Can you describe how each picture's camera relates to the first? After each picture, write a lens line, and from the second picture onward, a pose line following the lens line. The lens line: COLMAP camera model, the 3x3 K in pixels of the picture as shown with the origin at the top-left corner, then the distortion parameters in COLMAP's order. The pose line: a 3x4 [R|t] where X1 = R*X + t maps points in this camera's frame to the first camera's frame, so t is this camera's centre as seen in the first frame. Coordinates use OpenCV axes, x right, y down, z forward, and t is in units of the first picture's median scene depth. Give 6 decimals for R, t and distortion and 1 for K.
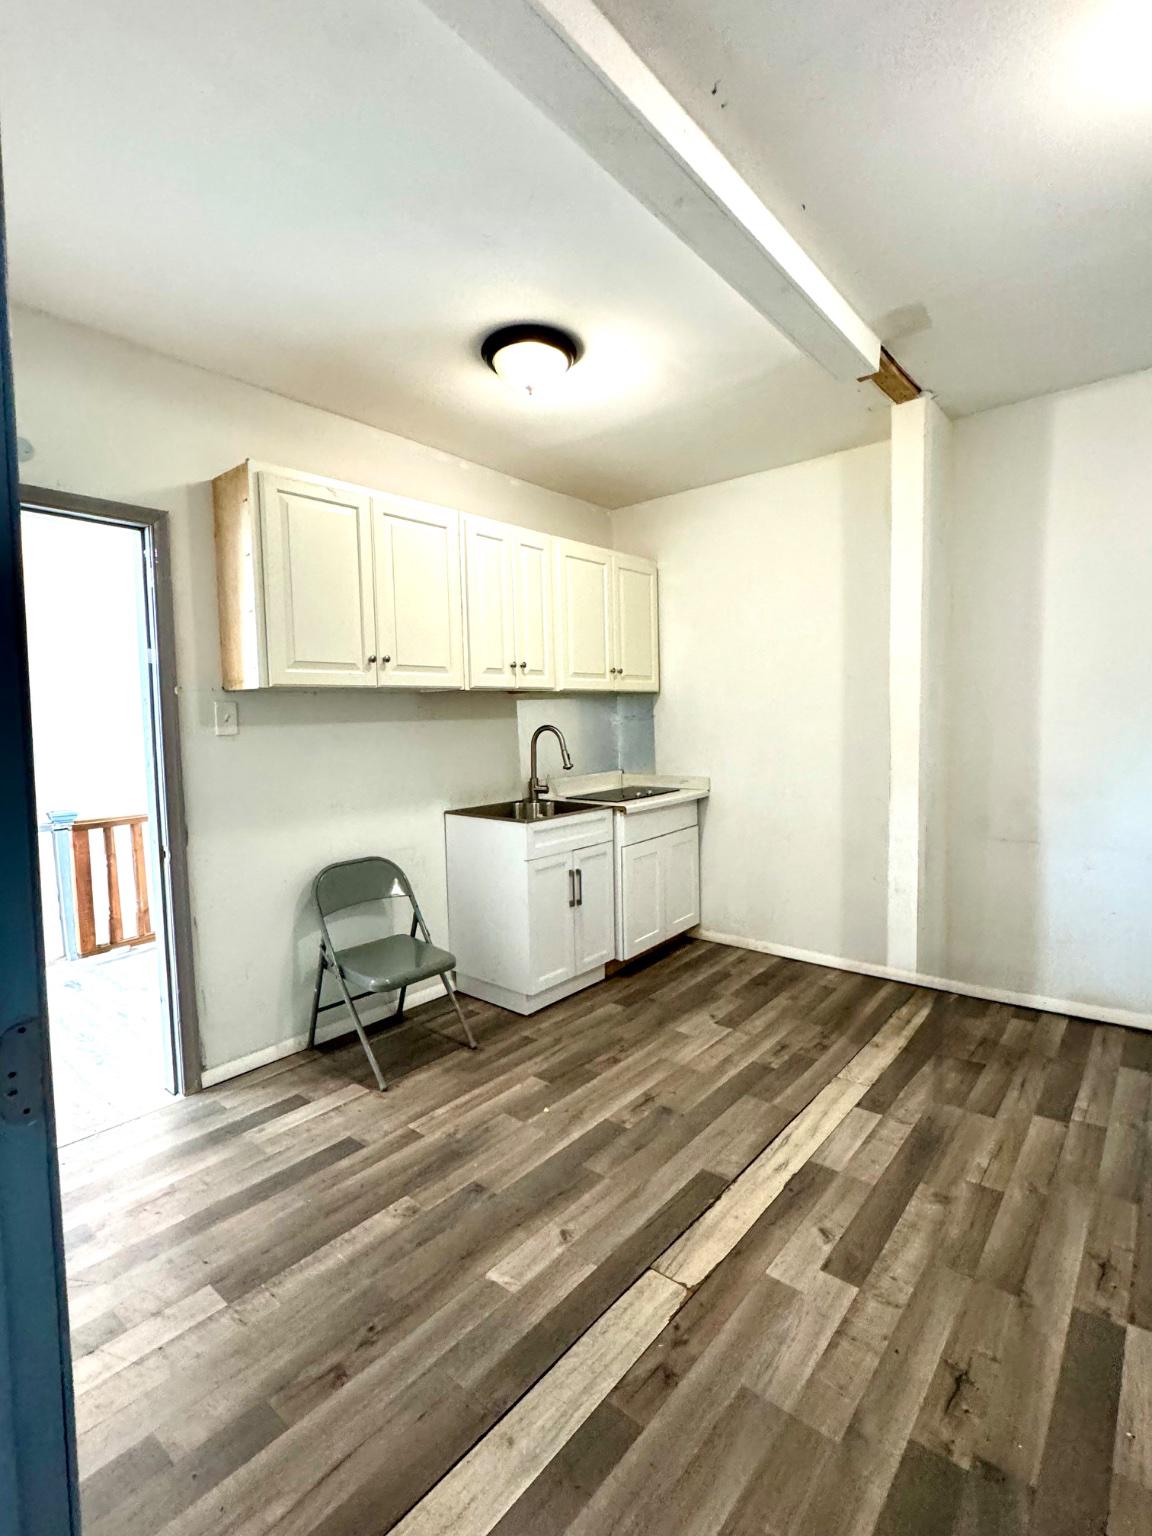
lens RADIAL K [[731.0, 0, 574.3], [0, 731.0, 767.8], [0, 0, 1]] dist [-0.005583, 0.000995]
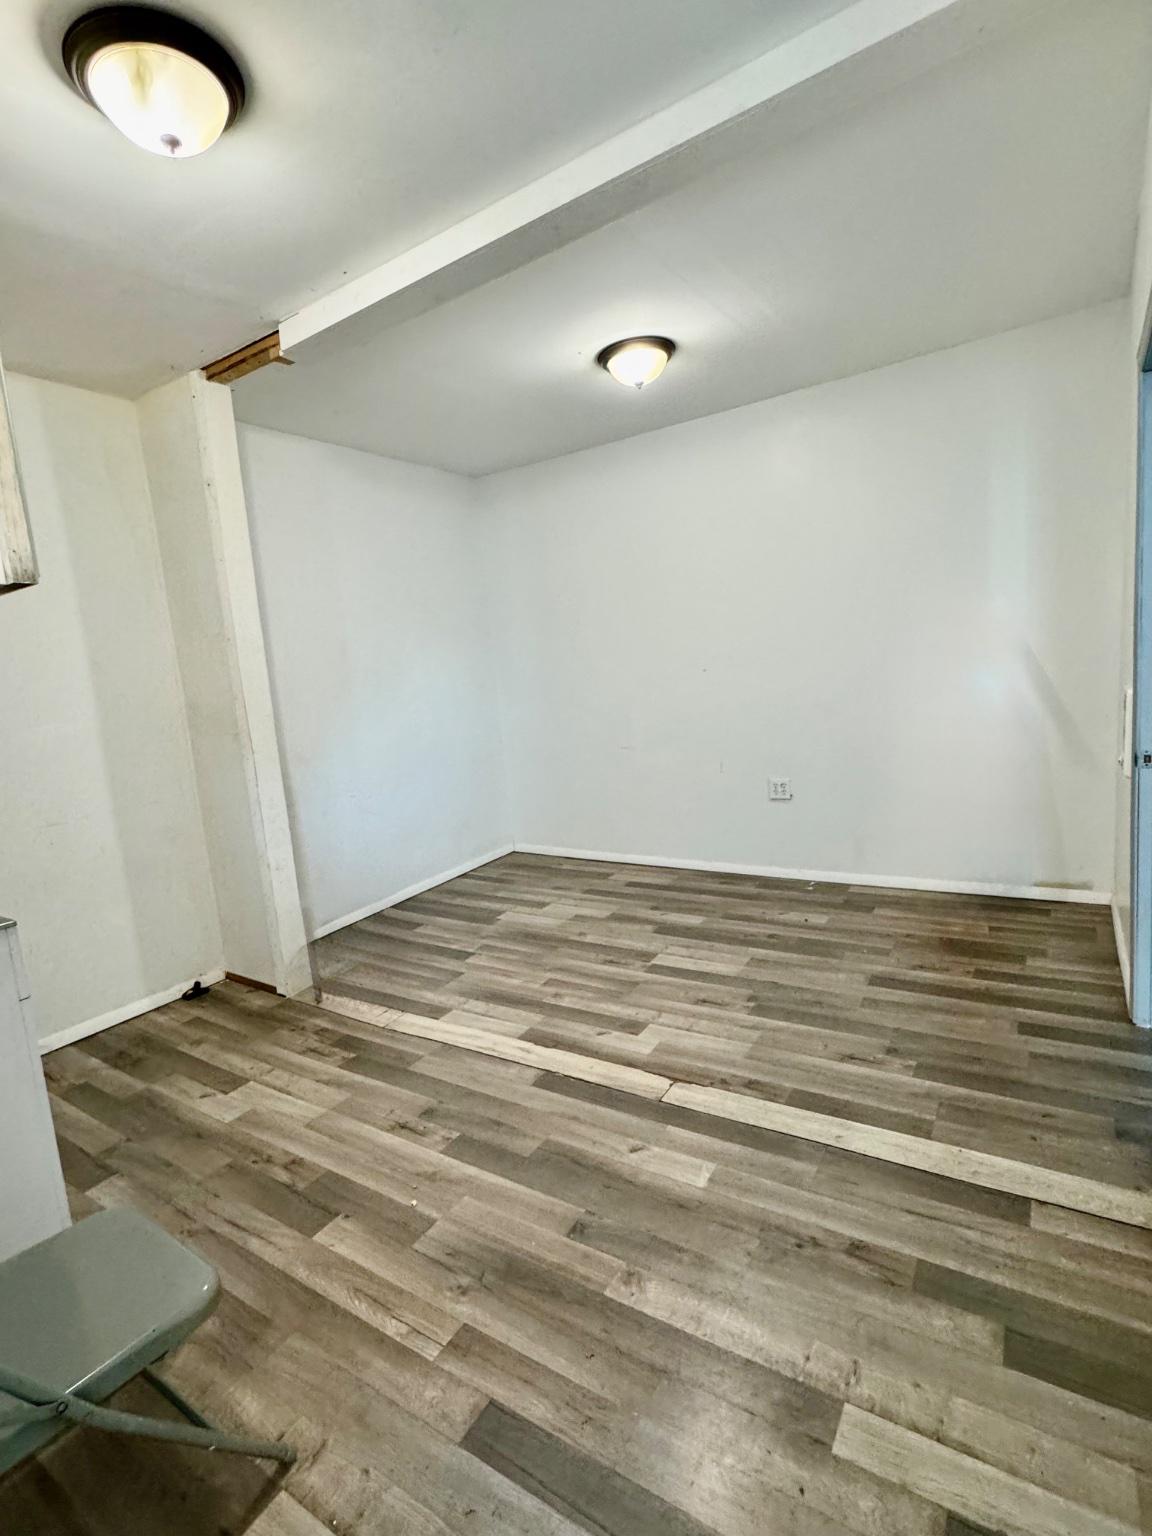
lens RADIAL K [[731.0, 0, 575.9], [0, 731.0, 770.1], [0, 0, 1]] dist [-0.005583, 0.000995]
pose [[-0.122912, -0.106907, 0.986643, -0.844588], [0.155116, 0.979892, 0.125499, -0.046686], [-0.980220, 0.168470, -0.103858, 0.930797]]
